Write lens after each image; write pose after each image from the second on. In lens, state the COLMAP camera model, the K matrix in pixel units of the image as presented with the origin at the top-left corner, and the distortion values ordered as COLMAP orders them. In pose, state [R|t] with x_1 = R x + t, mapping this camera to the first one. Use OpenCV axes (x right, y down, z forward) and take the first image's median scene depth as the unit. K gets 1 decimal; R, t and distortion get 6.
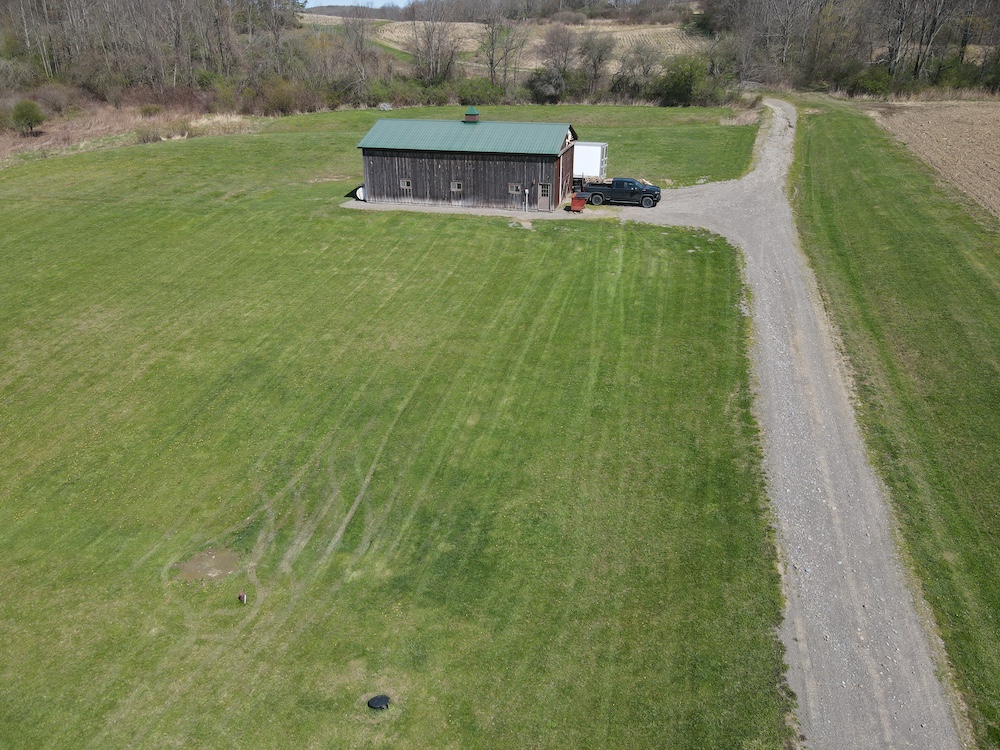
lens RADIAL K [[737.0, 0, 501.1], [0, 737.0, 371.3], [0, 0, 1]] dist [-0.007662, 0.033688]
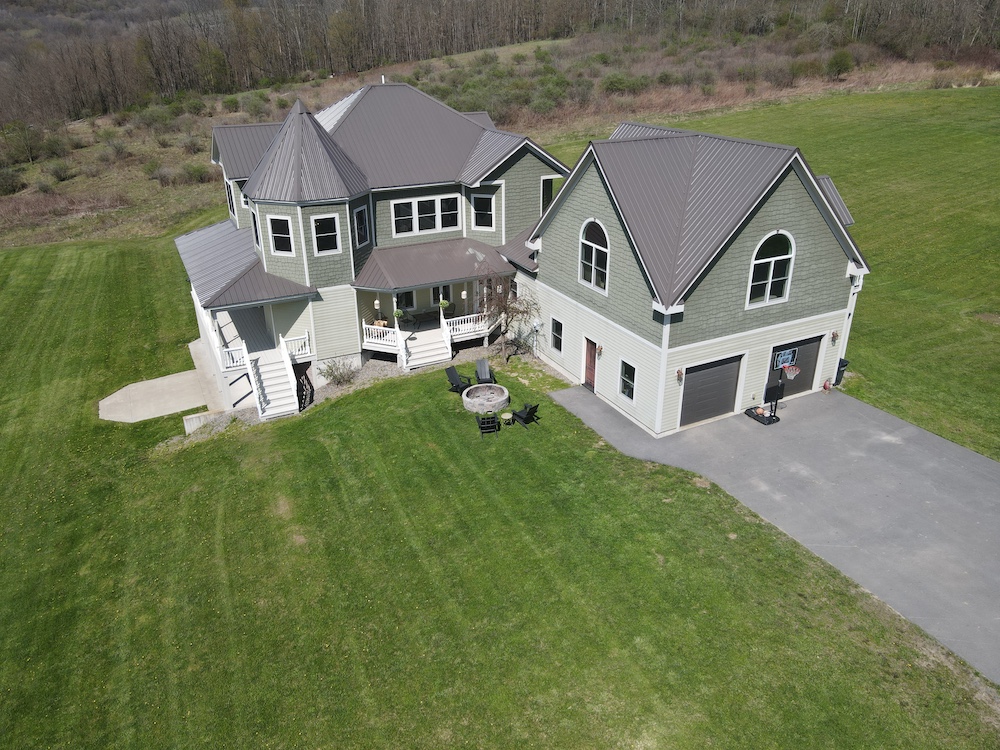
lens RADIAL K [[737.0, 0, 501.1], [0, 737.0, 371.3], [0, 0, 1]] dist [-0.007662, 0.033688]
pose [[0.646585, 0.315231, -0.694663, -0.007857], [-0.311343, 0.940379, 0.136940, 0.278622], [0.696414, 0.127735, 0.706180, -0.355787]]
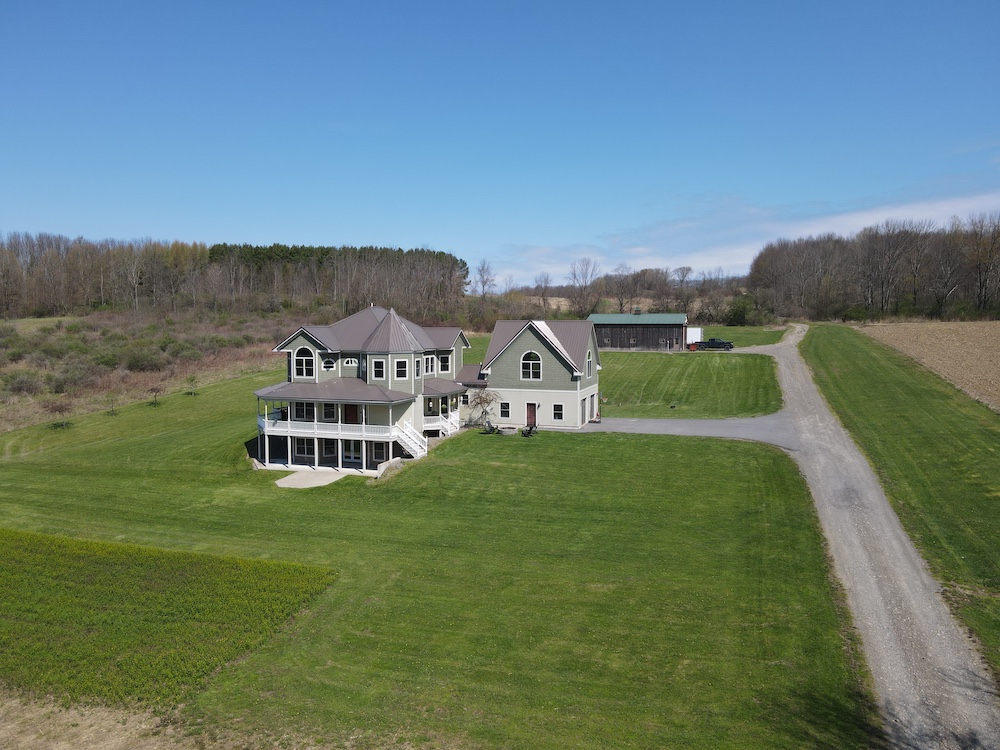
lens RADIAL K [[737.0, 0, 501.1], [0, 737.0, 371.3], [0, 0, 1]] dist [-0.007662, 0.033688]
pose [[0.996459, 0.007500, -0.083742, -0.347635], [-0.036821, 0.934347, -0.354457, 0.785918], [0.075585, 0.356285, 0.931315, -1.266392]]
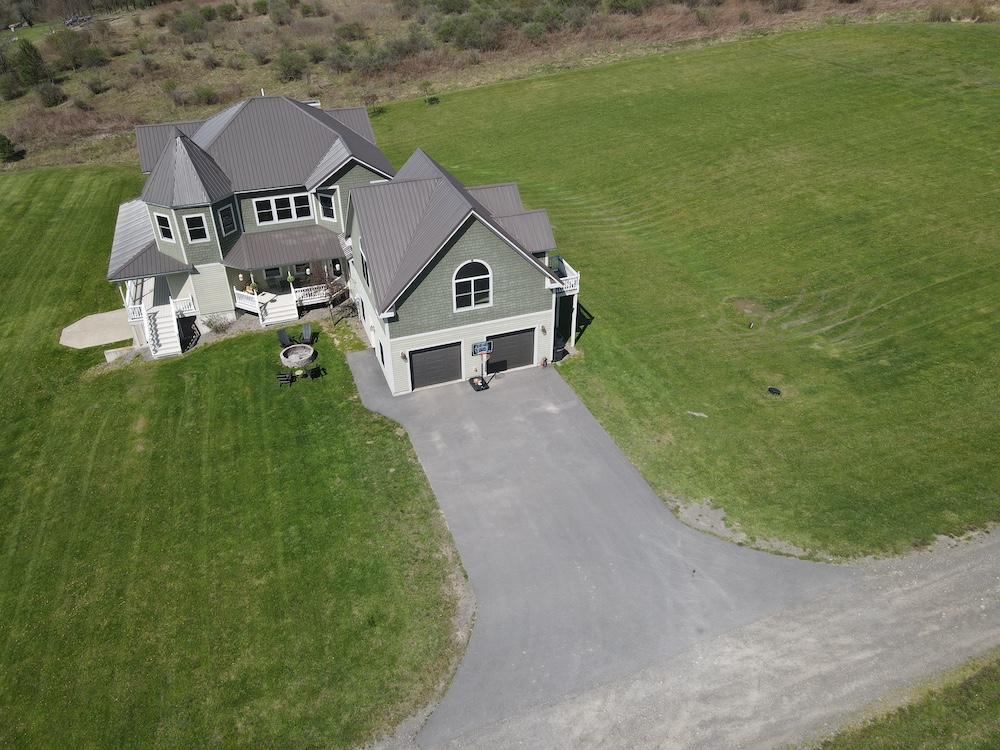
lens RADIAL K [[737.0, 0, 501.1], [0, 737.0, 371.3], [0, 0, 1]] dist [-0.007662, 0.033688]
pose [[0.551133, 0.465786, -0.692312, 0.321288], [-0.345893, 0.882583, 0.318443, 0.034178], [0.759349, 0.063961, 0.647533, -0.307118]]
